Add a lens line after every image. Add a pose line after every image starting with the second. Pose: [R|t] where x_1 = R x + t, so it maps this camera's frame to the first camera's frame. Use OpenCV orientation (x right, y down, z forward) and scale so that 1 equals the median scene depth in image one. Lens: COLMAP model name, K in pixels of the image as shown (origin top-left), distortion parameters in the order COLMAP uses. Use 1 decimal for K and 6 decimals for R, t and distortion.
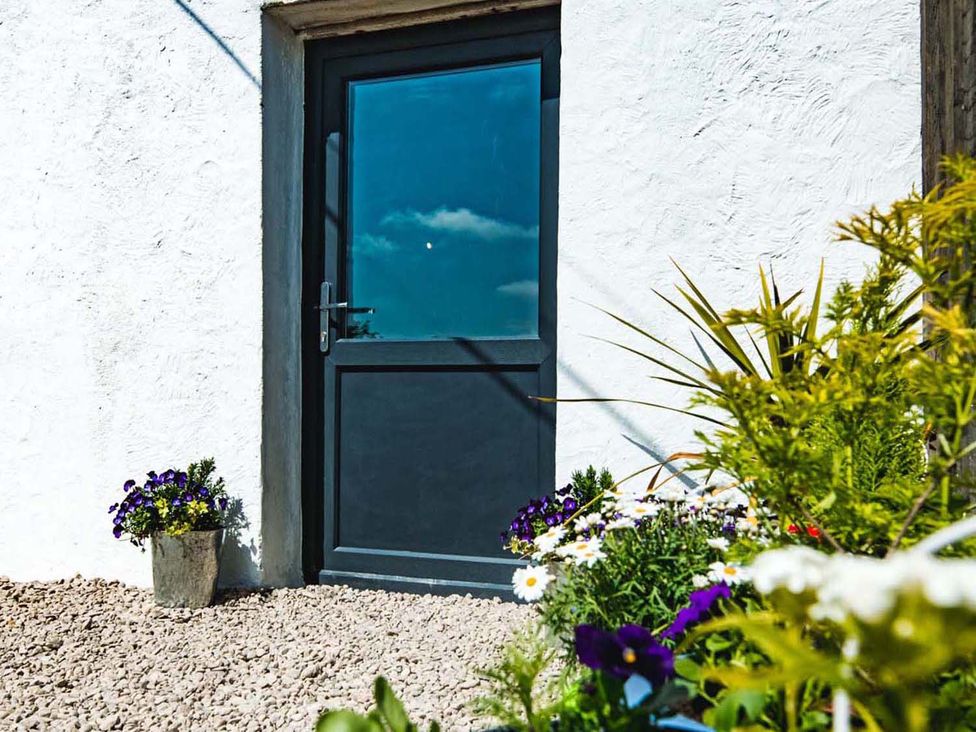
lens RADIAL K [[886.3, 0, 488.0], [0, 886.3, 366.0], [0, 0, 1]] dist [0.040328, 0.000712]
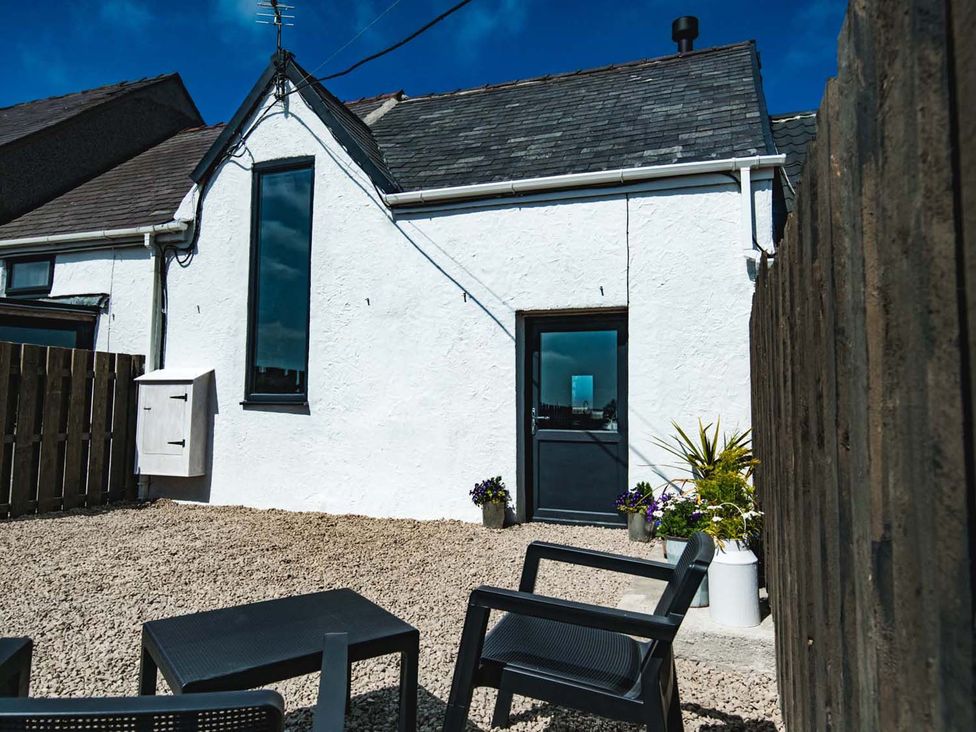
lens RADIAL K [[630.6, 0, 484.3], [0, 630.6, 362.7], [0, 0, 1]] dist [0.026123, -0.001275]
pose [[0.999926, 0.003641, -0.011633, -0.335590], [-0.004009, 0.999488, -0.031744, -0.184699], [0.011512, 0.031788, 0.999428, -0.978037]]
